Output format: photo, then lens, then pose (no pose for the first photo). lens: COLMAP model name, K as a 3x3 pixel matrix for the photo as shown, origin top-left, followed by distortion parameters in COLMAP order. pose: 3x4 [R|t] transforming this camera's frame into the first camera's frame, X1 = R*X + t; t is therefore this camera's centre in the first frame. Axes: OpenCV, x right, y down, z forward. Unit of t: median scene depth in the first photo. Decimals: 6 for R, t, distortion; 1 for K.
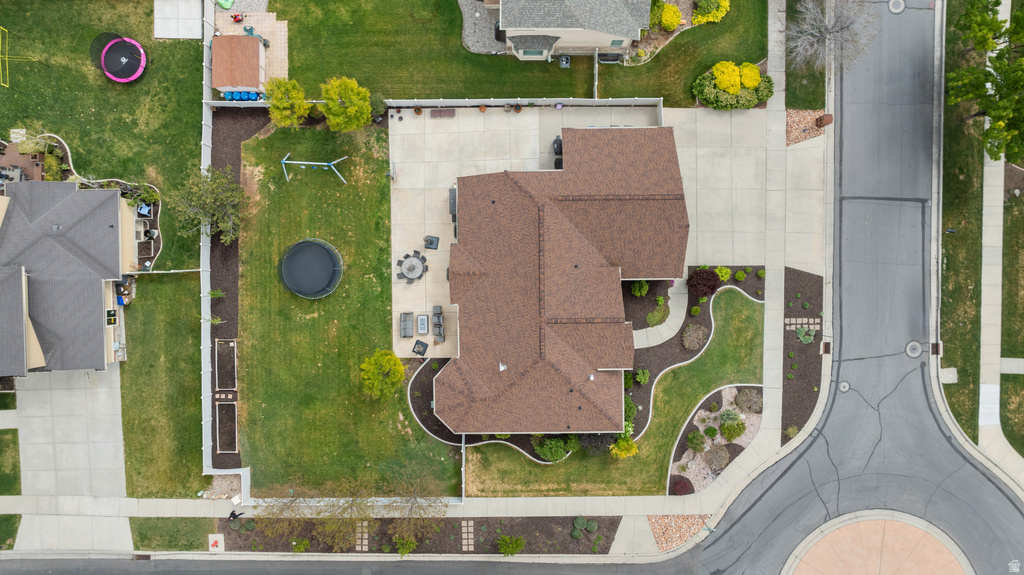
lens RADIAL K [[723.0, 0, 514.7], [0, 723.0, 283.4], [0, 0, 1]] dist [-0.032244, 0.035831]
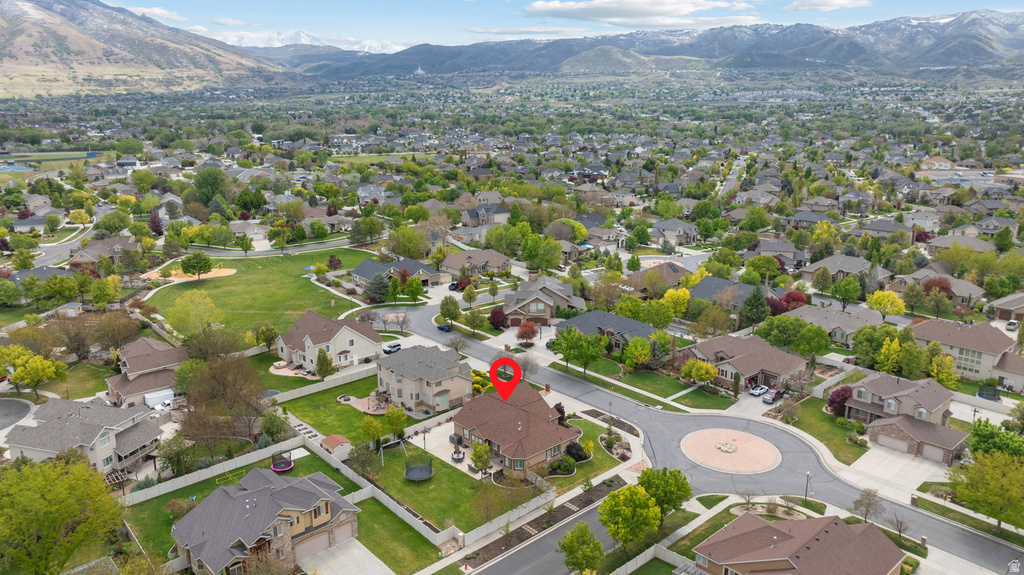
lens RADIAL K [[723.0, 0, 514.7], [0, 723.0, 283.4], [0, 0, 1]] dist [-0.032244, 0.035831]
pose [[0.738660, -0.158306, 0.655226, -1.292020], [0.674078, 0.172048, -0.718344, 1.484305], [0.000988, 0.972285, 0.233796, 0.021786]]
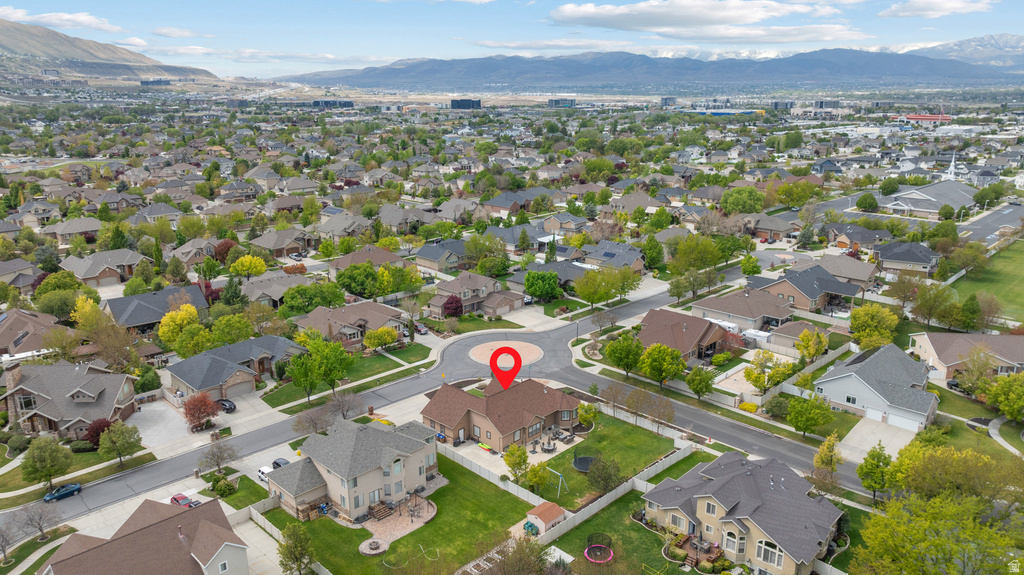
lens RADIAL K [[708.7, 0, 514.4], [0, 708.7, 327.3], [0, 0, 1]] dist [-0.029530, 0.025961]
pose [[-0.716662, -0.217271, 0.662713, -1.307203], [0.697355, -0.236328, 0.676643, -1.344598], [0.009603, 0.947070, 0.320883, 0.032990]]
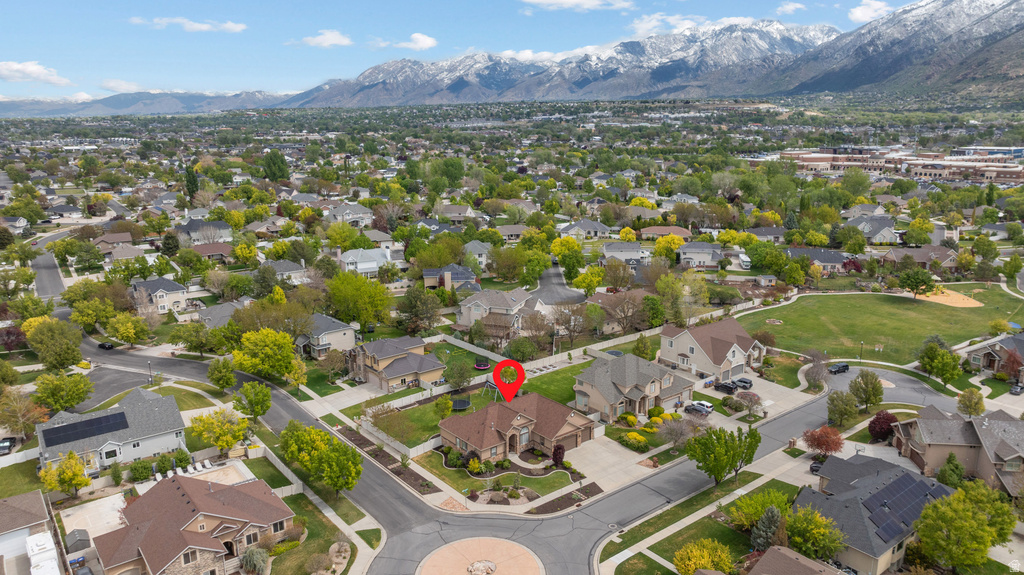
lens RADIAL K [[722.6, 0, 512.0], [0, 722.6, 287.5], [0, 0, 1]] dist [-0.054862, 0.069585]
pose [[0.620580, 0.186746, -0.761581, 1.648403], [-0.784140, 0.145020, -0.603402, 1.276173], [-0.002238, 0.971645, 0.236432, 0.007851]]
